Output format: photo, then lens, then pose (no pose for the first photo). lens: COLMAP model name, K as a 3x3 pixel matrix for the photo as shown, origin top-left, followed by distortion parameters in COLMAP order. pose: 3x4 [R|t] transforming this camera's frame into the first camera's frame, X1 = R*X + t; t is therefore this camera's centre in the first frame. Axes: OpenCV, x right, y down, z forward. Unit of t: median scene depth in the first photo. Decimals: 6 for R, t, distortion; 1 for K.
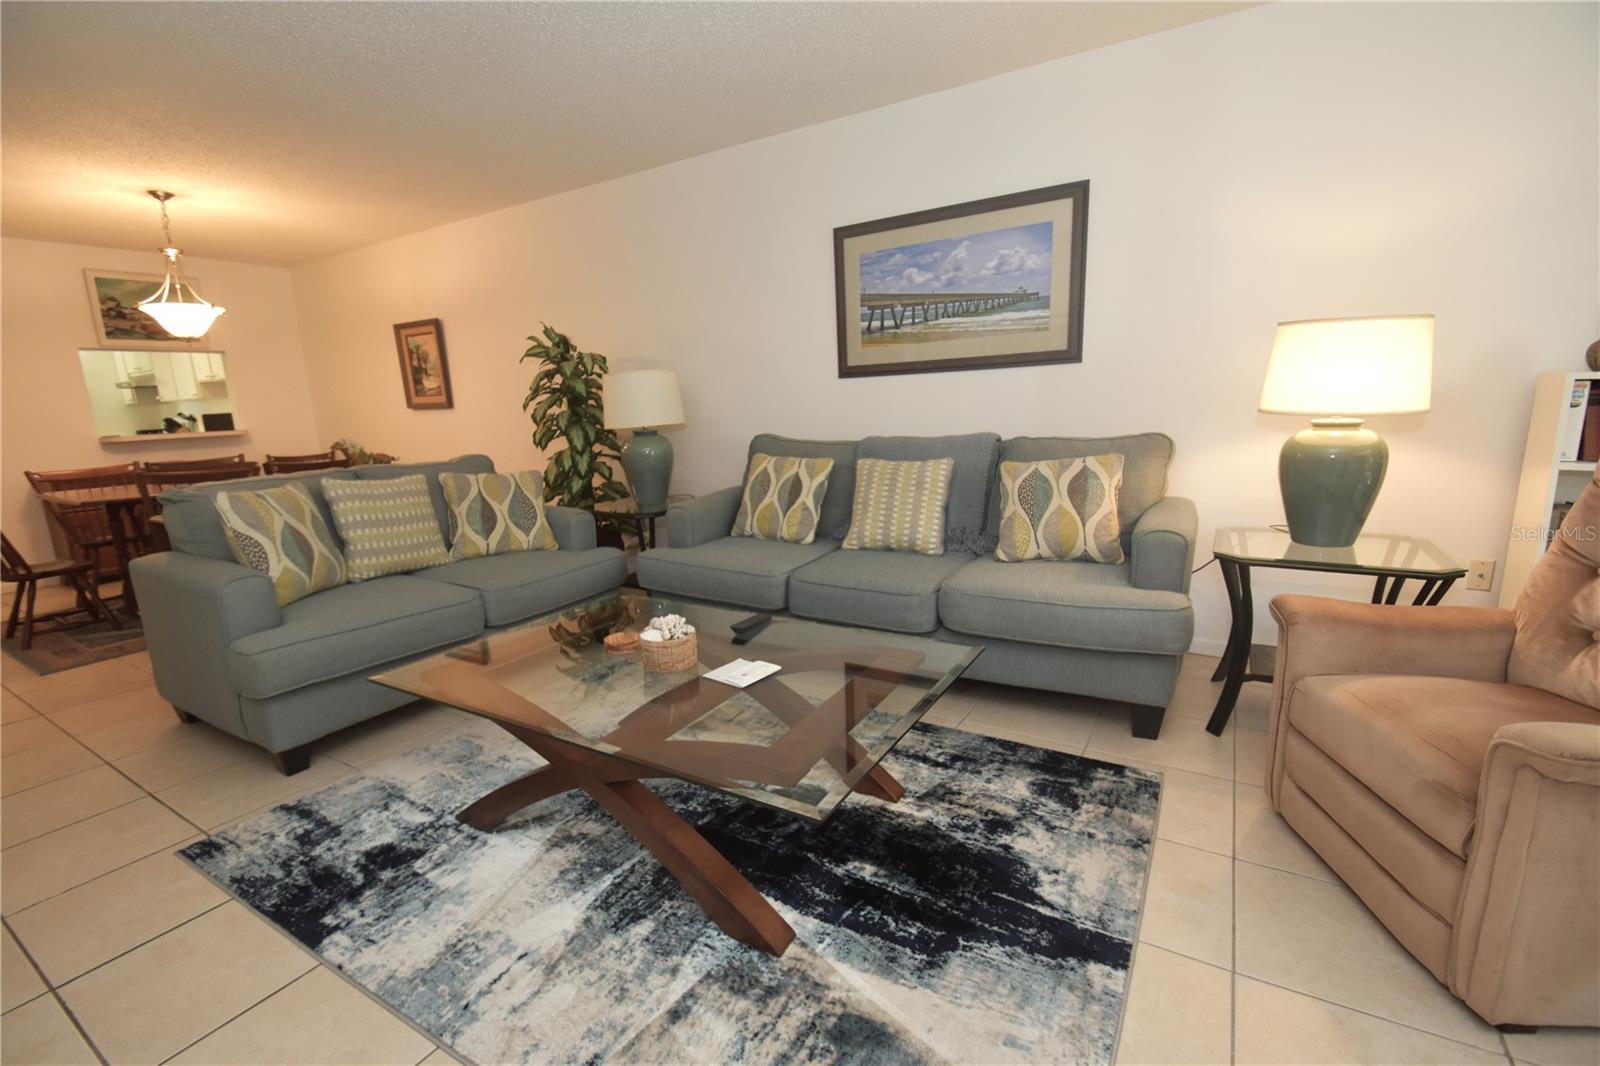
lens RADIAL K [[696.2, 0, 788.9], [0, 696.2, 550.6], [0, 0, 1]] dist [0.014696, -0.017332]
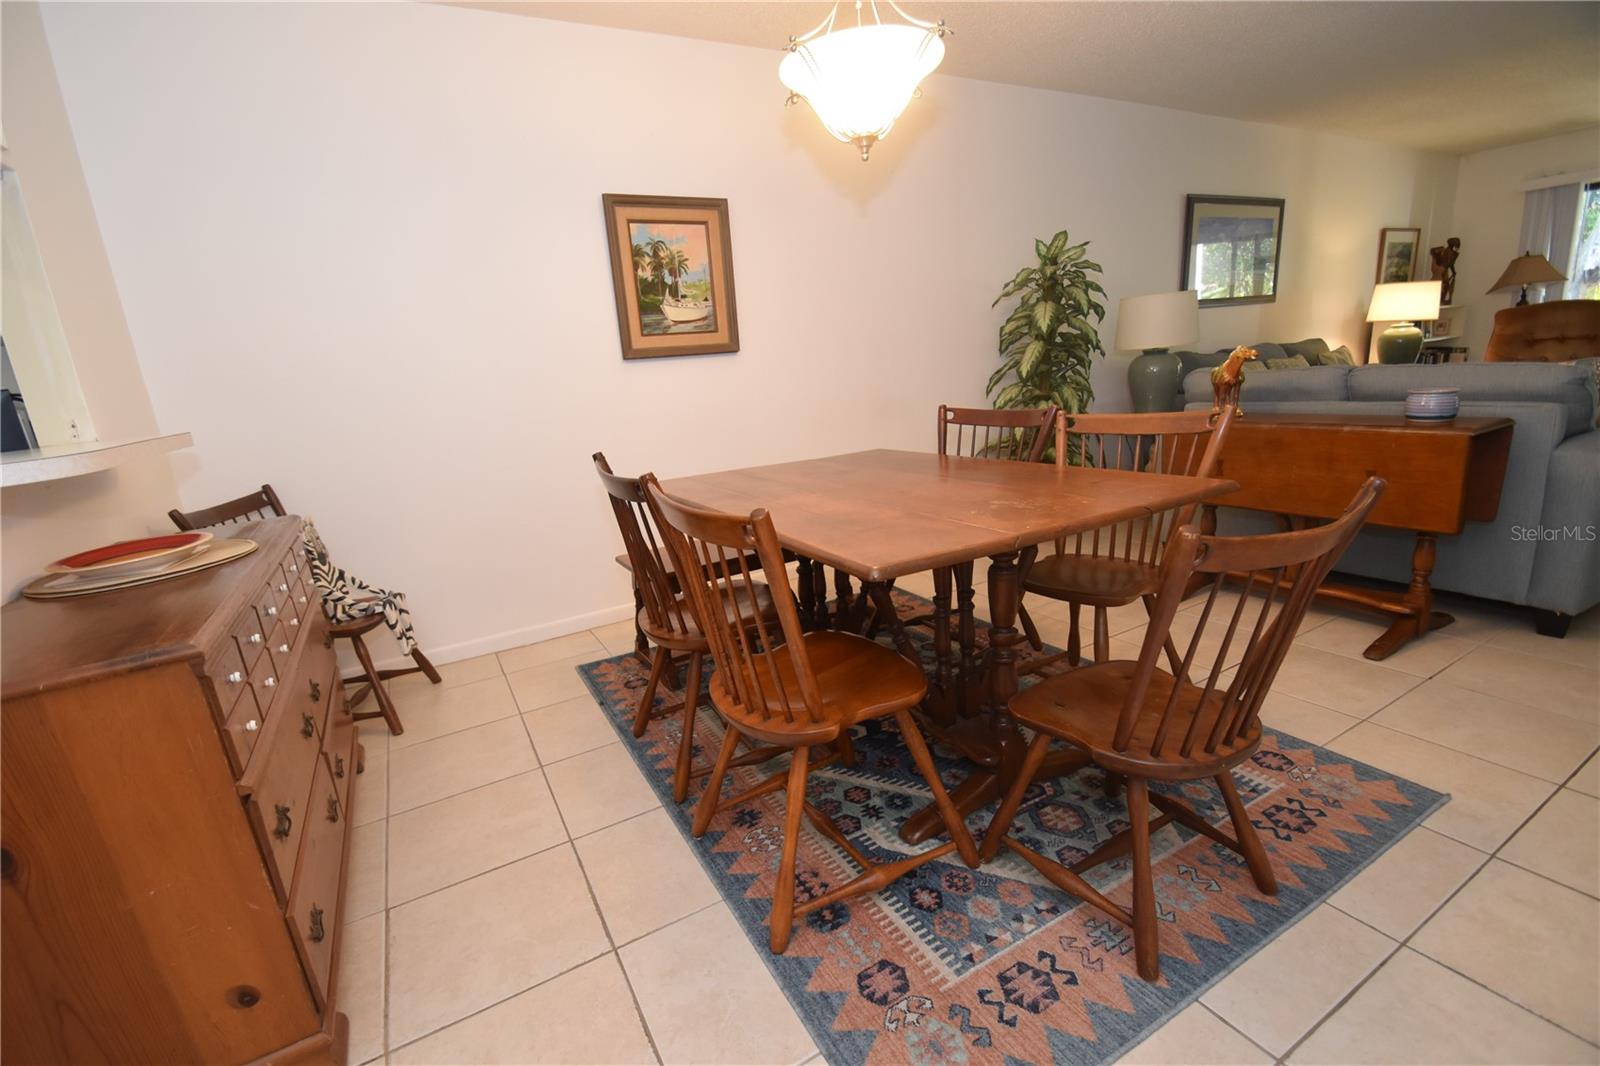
lens RADIAL K [[693.4, 0, 782.8], [0, 693.4, 558.6], [0, 0, 1]] dist [0.000856, -0.009840]
pose [[0.495255, -0.238629, 0.835331, -1.670993], [0.246066, 0.960690, 0.128552, -0.163295], [-0.833171, 0.141881, 0.534506, 1.097324]]
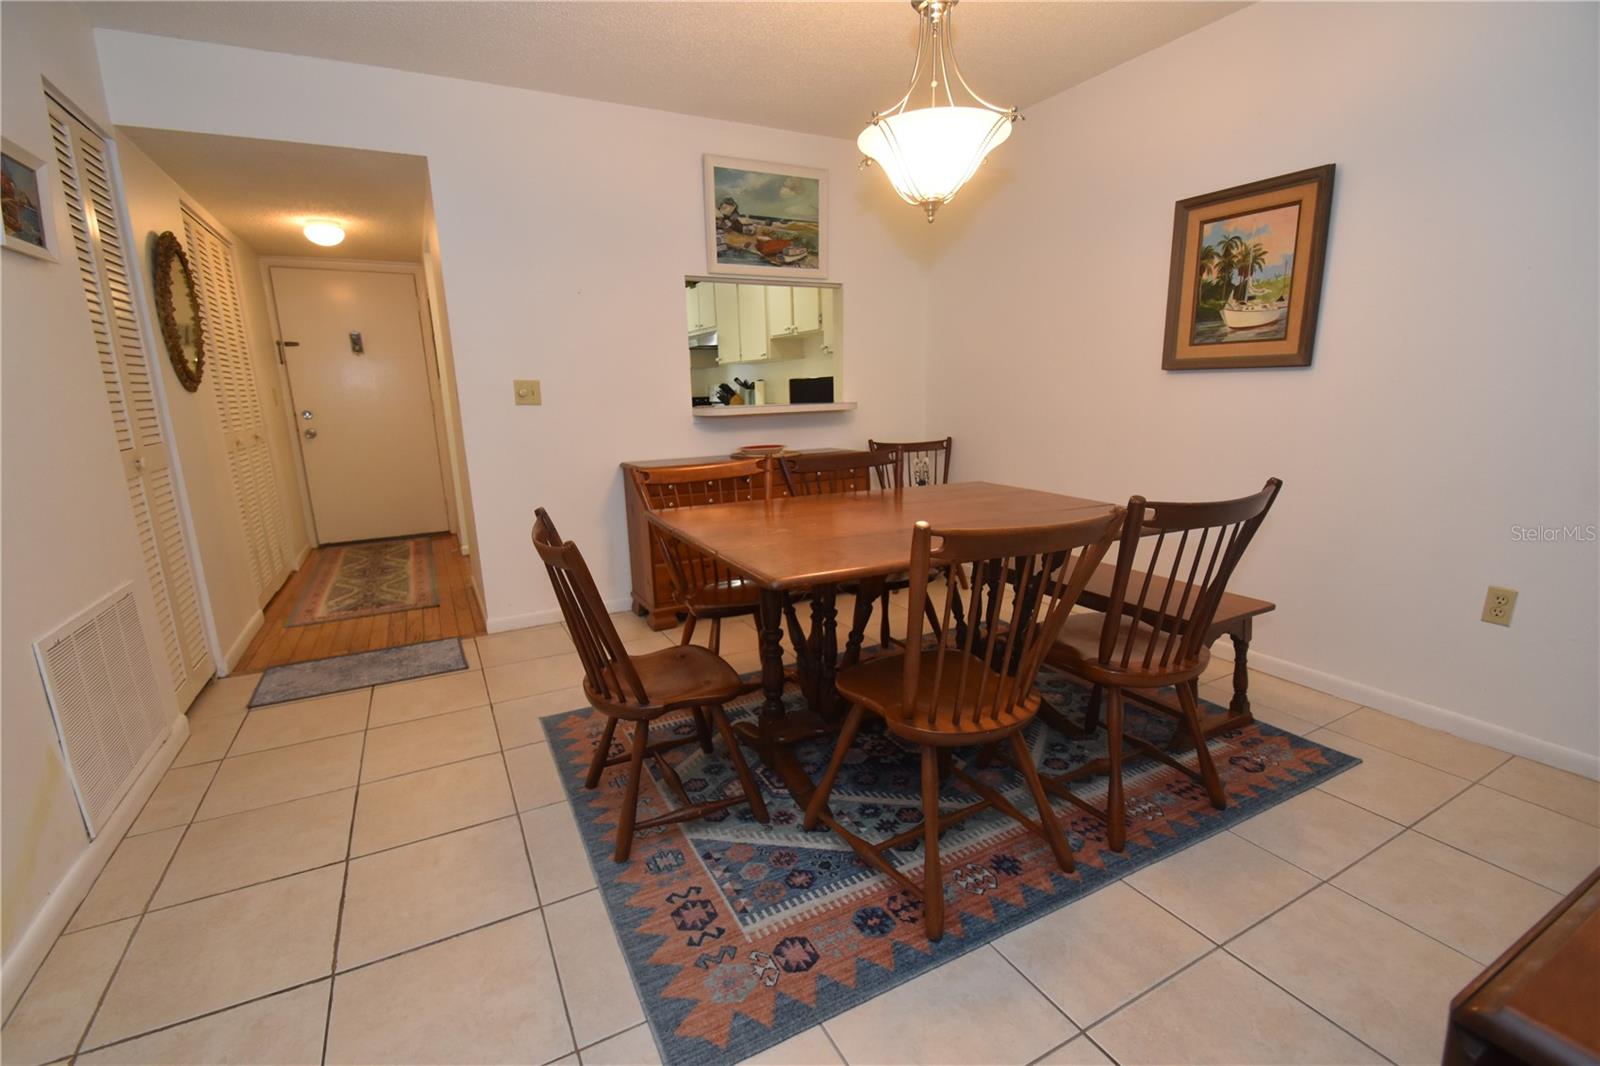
lens RADIAL K [[696.2, 0, 788.9], [0, 696.2, 550.6], [0, 0, 1]] dist [0.014696, -0.017332]
pose [[0.860754, 0.129786, -0.492197, -0.883337], [-0.112904, 0.991542, 0.064012, -0.123429], [0.496342, 0.000473, 0.868127, 0.707768]]
